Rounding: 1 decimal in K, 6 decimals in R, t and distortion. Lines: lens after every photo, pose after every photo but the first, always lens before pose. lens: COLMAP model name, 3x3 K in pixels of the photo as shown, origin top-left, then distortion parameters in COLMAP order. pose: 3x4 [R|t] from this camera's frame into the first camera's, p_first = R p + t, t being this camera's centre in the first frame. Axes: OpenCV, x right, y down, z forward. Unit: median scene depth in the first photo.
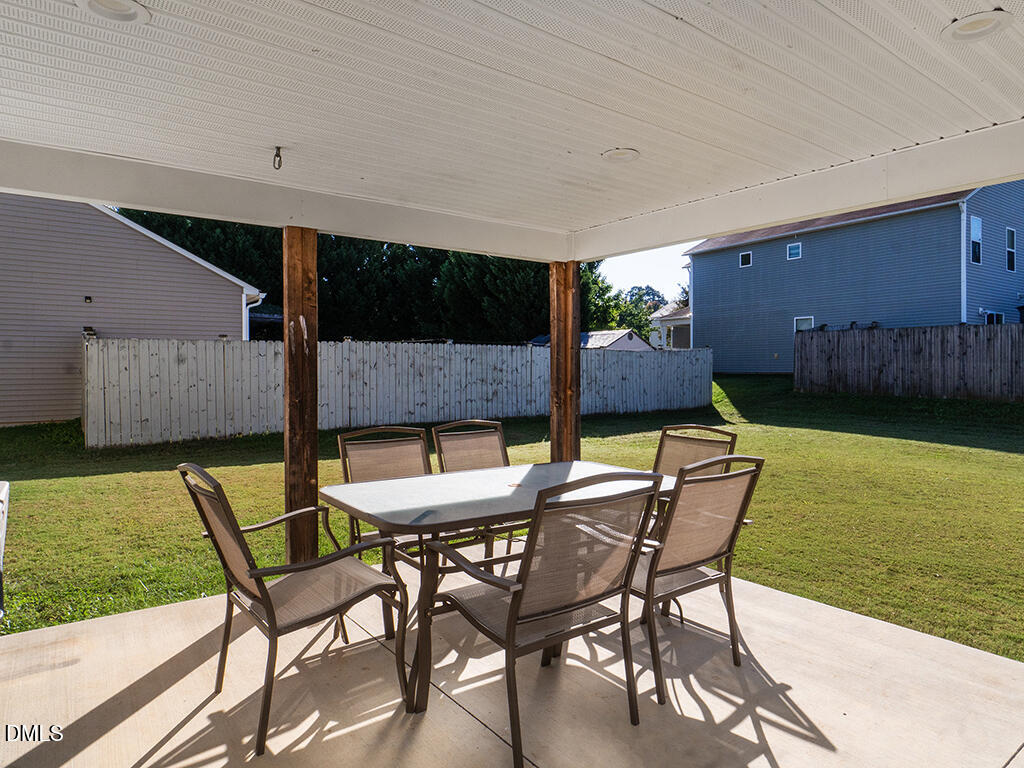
lens RADIAL K [[623.0, 0, 484.7], [0, 623.0, 383.4], [0, 0, 1]] dist [-0.001093, -0.000076]
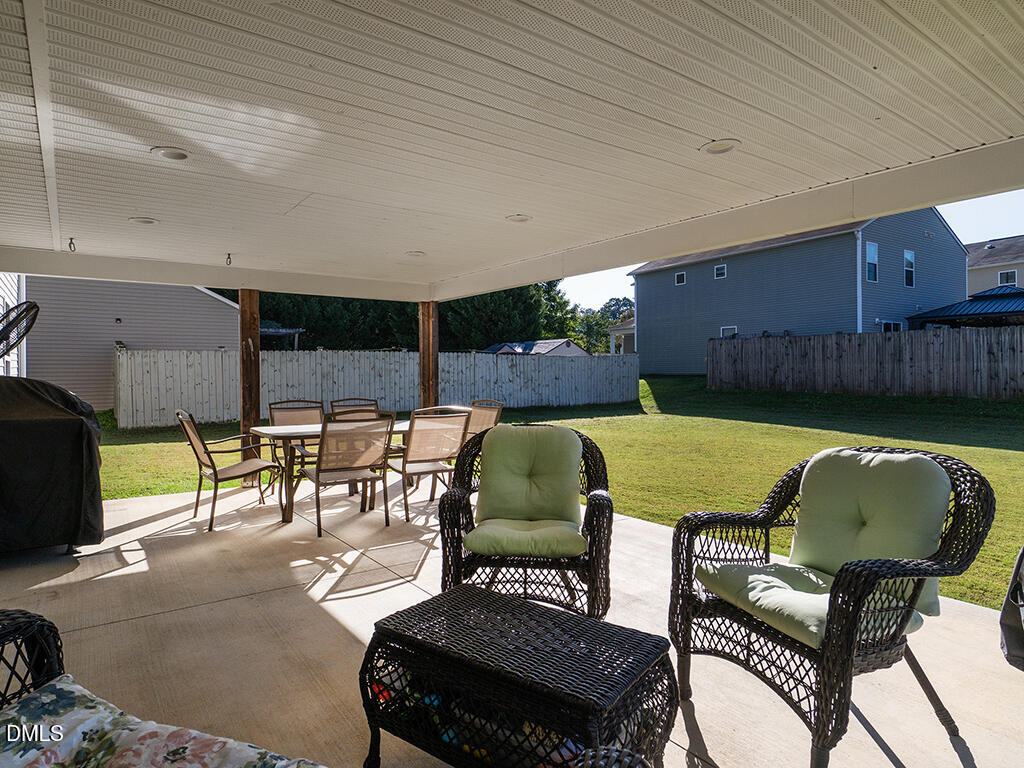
lens RADIAL K [[579.4, 0, 512.0], [0, 579.4, 384.0], [0, 0, 1]] dist [0.001702, 0.000511]
pose [[0.999148, -0.008496, 0.040399, 0.117443], [0.008711, 0.999949, -0.005142, 0.011470], [-0.040353, 0.005490, 0.999170, -0.208708]]
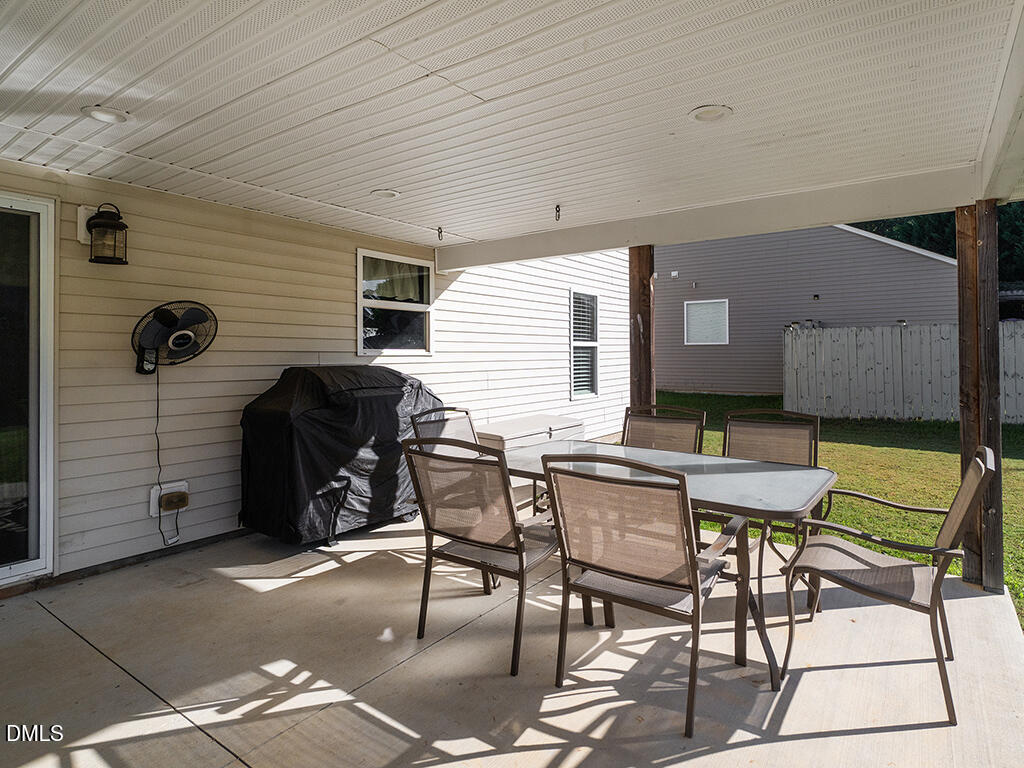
lens RADIAL K [[606.1, 0, 609.6], [0, 606.1, 353.3], [0, 0, 1]] dist [0.003453, 0.002407]
pose [[0.345672, -0.004364, -0.938345, 0.257232], [-0.014993, 0.999836, -0.010173, -0.003915], [0.938236, 0.017585, 0.345549, 0.150107]]
